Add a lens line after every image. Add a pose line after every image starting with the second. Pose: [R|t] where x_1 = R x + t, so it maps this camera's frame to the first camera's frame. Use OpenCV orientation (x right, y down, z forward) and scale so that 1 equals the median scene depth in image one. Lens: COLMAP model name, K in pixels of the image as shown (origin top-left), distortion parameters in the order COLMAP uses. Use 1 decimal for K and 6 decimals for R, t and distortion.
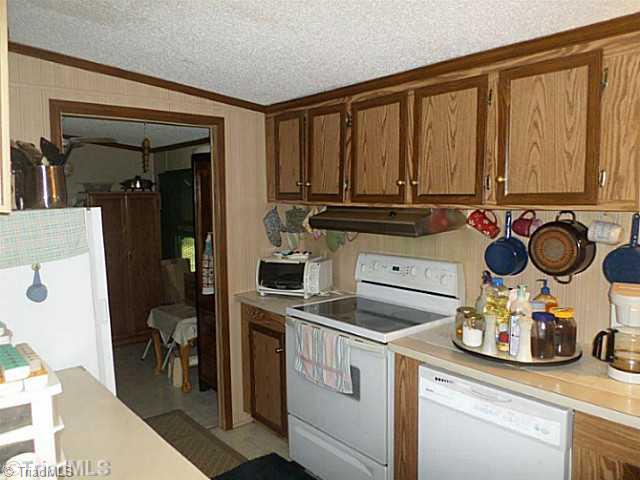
lens RADIAL K [[482.1, 0, 318.8], [0, 482.1, 231.4], [0, 0, 1]] dist [-0.006709, -0.000564]
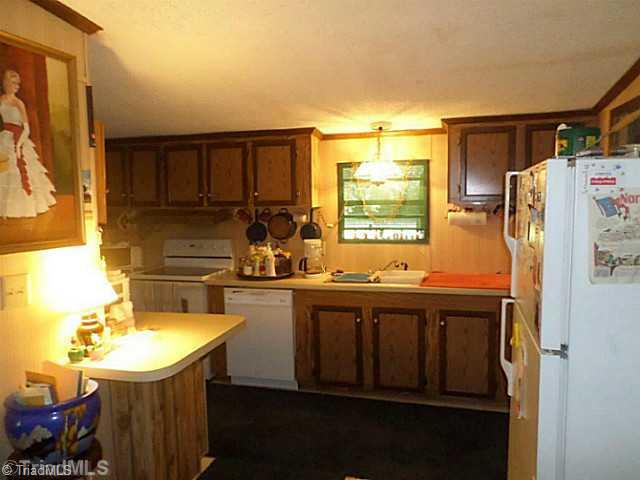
lens RADIAL K [[482.1, 0, 322.4], [0, 482.1, 235.9], [0, 0, 1]] dist [-0.006709, -0.000564]
pose [[0.825816, -0.058795, 0.560866, -0.529739], [0.054477, 0.998216, 0.024430, 0.035480], [-0.561302, 0.010379, 0.827546, -0.830347]]
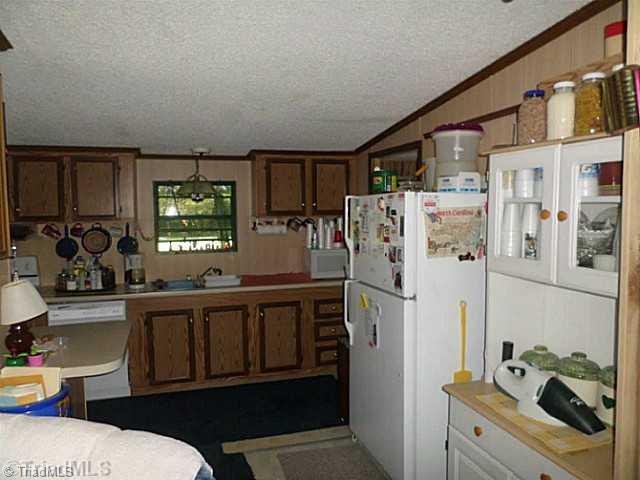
lens RADIAL K [[482.1, 0, 317.6], [0, 482.1, 240.4], [0, 0, 1]] dist [-0.006709, -0.000564]
pose [[0.387938, -0.062935, 0.919534, -1.069468], [0.072732, 0.996645, 0.037528, 0.024256], [-0.918811, 0.052321, 0.391214, -0.725550]]
